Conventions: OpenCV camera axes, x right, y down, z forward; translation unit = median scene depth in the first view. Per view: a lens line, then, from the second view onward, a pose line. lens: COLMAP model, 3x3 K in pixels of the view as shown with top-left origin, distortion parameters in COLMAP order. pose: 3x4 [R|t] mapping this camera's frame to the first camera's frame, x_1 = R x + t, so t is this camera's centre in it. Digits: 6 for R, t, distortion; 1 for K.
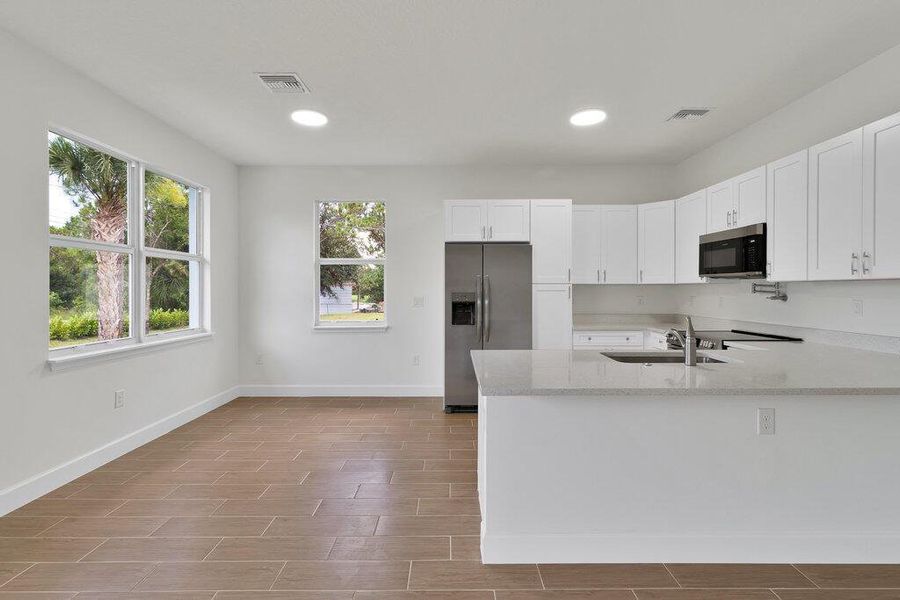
lens RADIAL K [[425.0, 0, 450.0], [0, 425.0, 300.0], [0, 0, 1]] dist [0.003668, 0.000857]
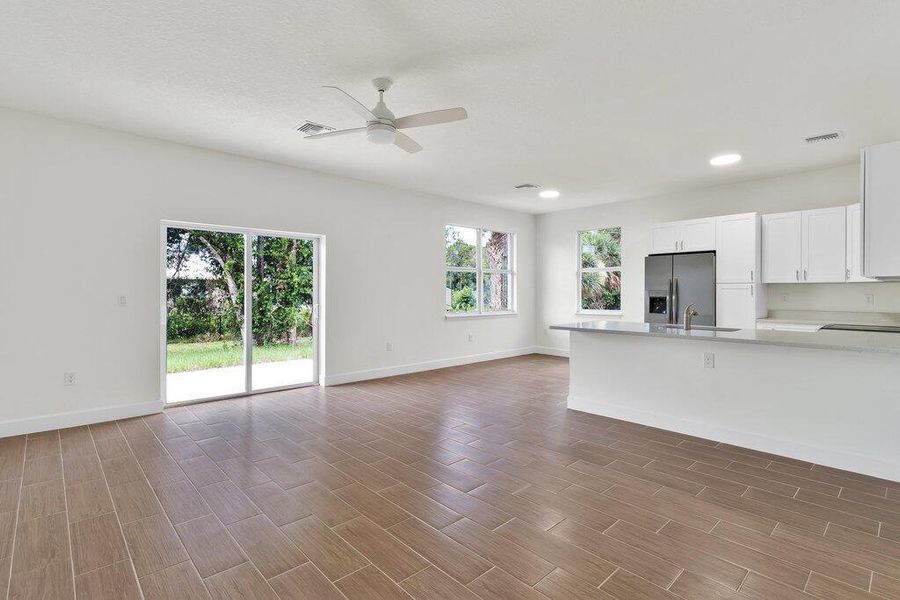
lens RADIAL K [[430.1, 0, 455.1], [0, 430.1, 299.5], [0, 0, 1]] dist [0.014058, -0.000164]
pose [[0.687047, 0.014681, -0.726465, 0.609047], [-0.018063, 0.999832, 0.003123, 0.020779], [0.726388, 0.010976, 0.687197, -0.461989]]
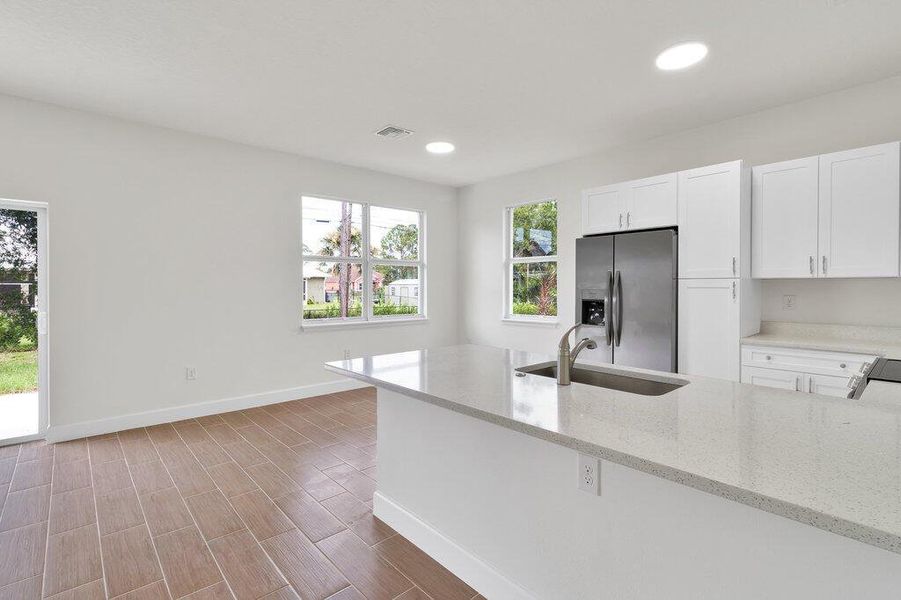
lens RADIAL K [[425.5, 0, 450.5], [0, 425.5, 300.0], [0, 0, 1]] dist [0.003668, 0.000857]
pose [[0.668889, 0.023470, -0.742991, 0.509864], [-0.016730, 0.999724, 0.016518, -0.004856], [0.743174, 0.001382, 0.669097, 0.161401]]
